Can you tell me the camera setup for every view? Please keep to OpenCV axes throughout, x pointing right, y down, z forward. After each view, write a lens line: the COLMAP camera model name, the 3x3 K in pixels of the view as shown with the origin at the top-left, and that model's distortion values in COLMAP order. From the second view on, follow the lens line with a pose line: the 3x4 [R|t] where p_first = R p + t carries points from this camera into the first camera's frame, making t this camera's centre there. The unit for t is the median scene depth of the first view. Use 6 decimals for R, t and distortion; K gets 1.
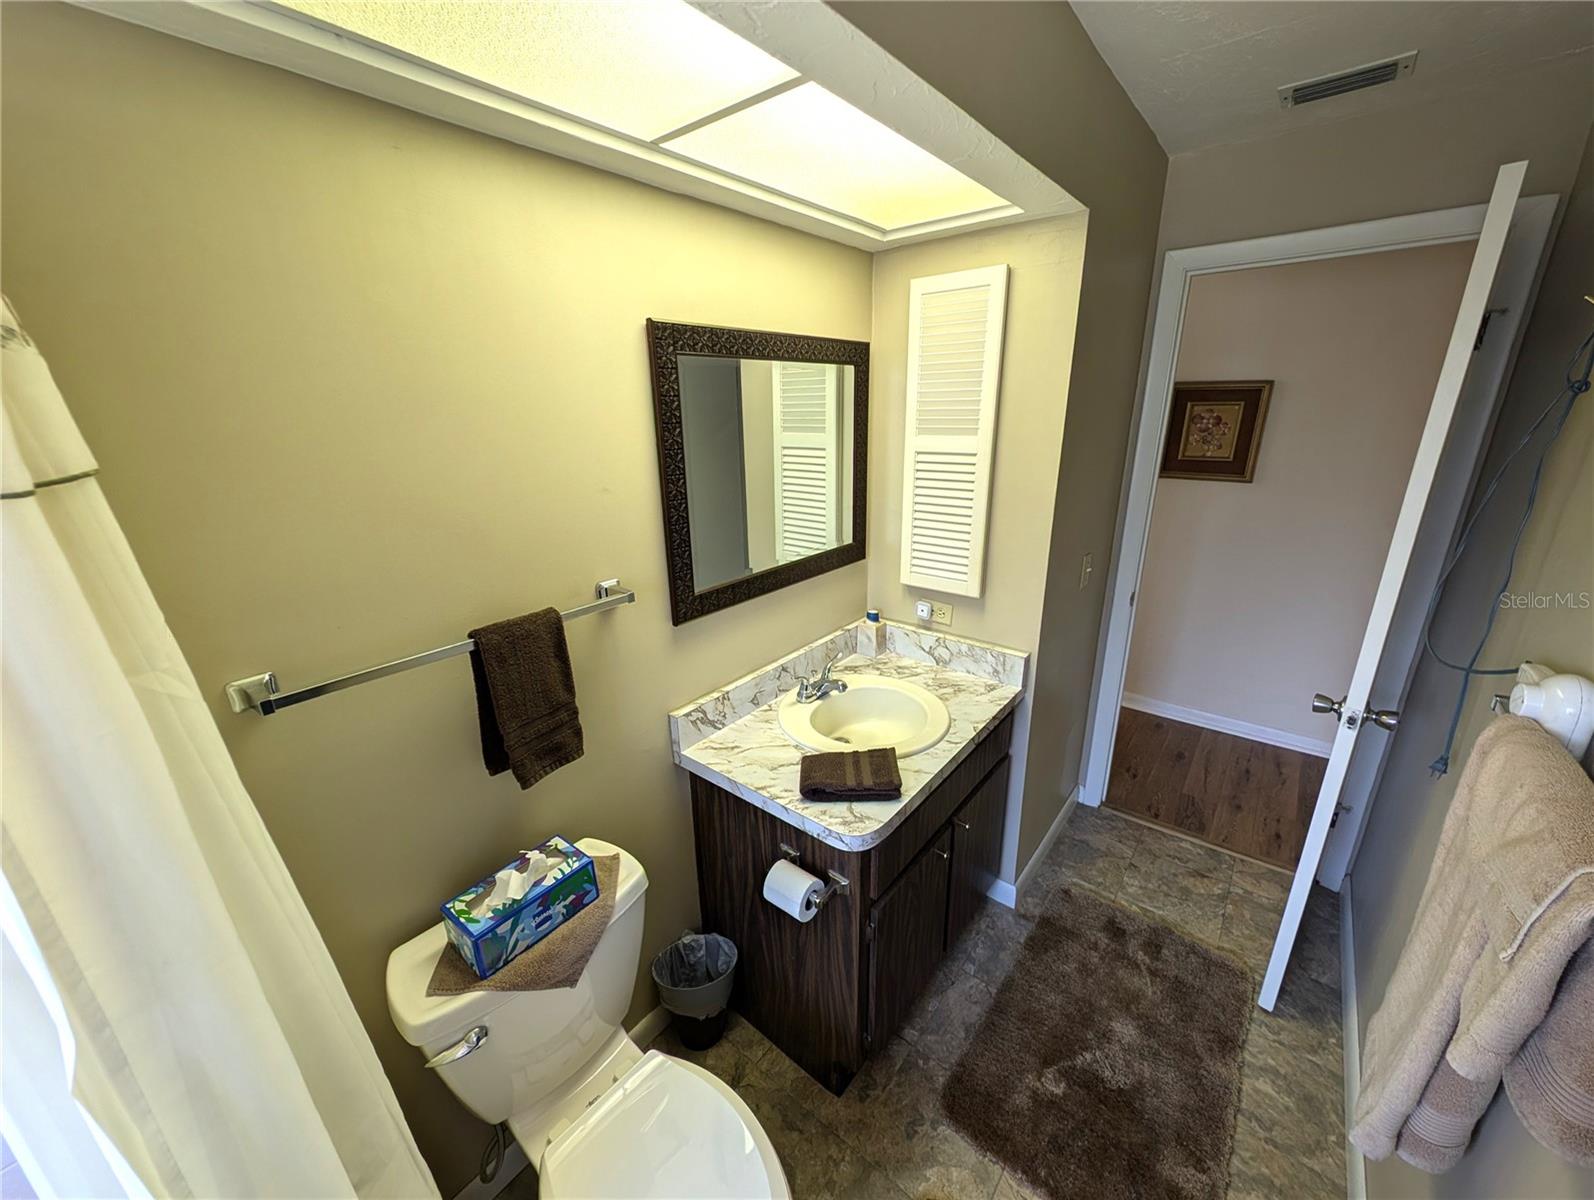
lens RADIAL K [[608.7, 0, 794.1], [0, 608.7, 606.4], [0, 0, 1]] dist [0.017546, -0.007524]
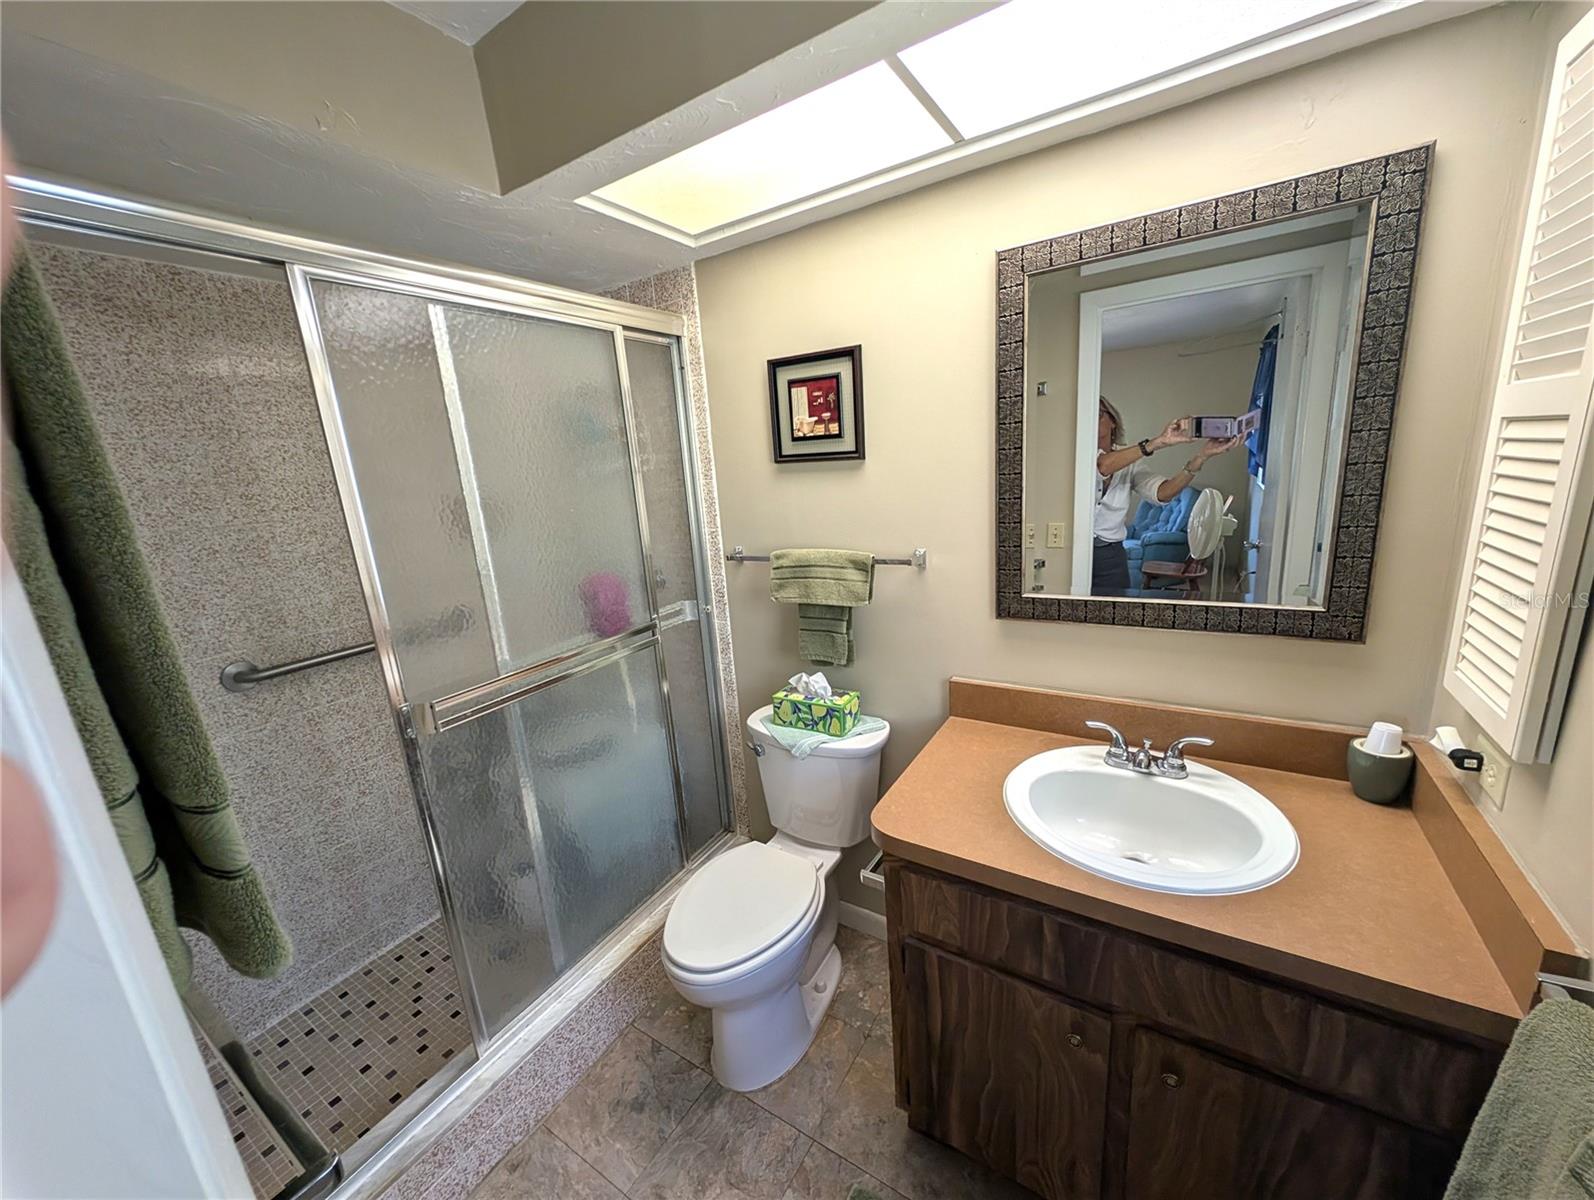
lens RADIAL K [[608.7, 0, 794.1], [0, 608.7, 606.4], [0, 0, 1]] dist [0.017546, -0.007524]
pose [[0.118043, 0.240738, -0.963385, 0.616101], [-0.236365, 0.949095, 0.208205, -0.097600], [0.964467, 0.203134, 0.168936, 0.471320]]
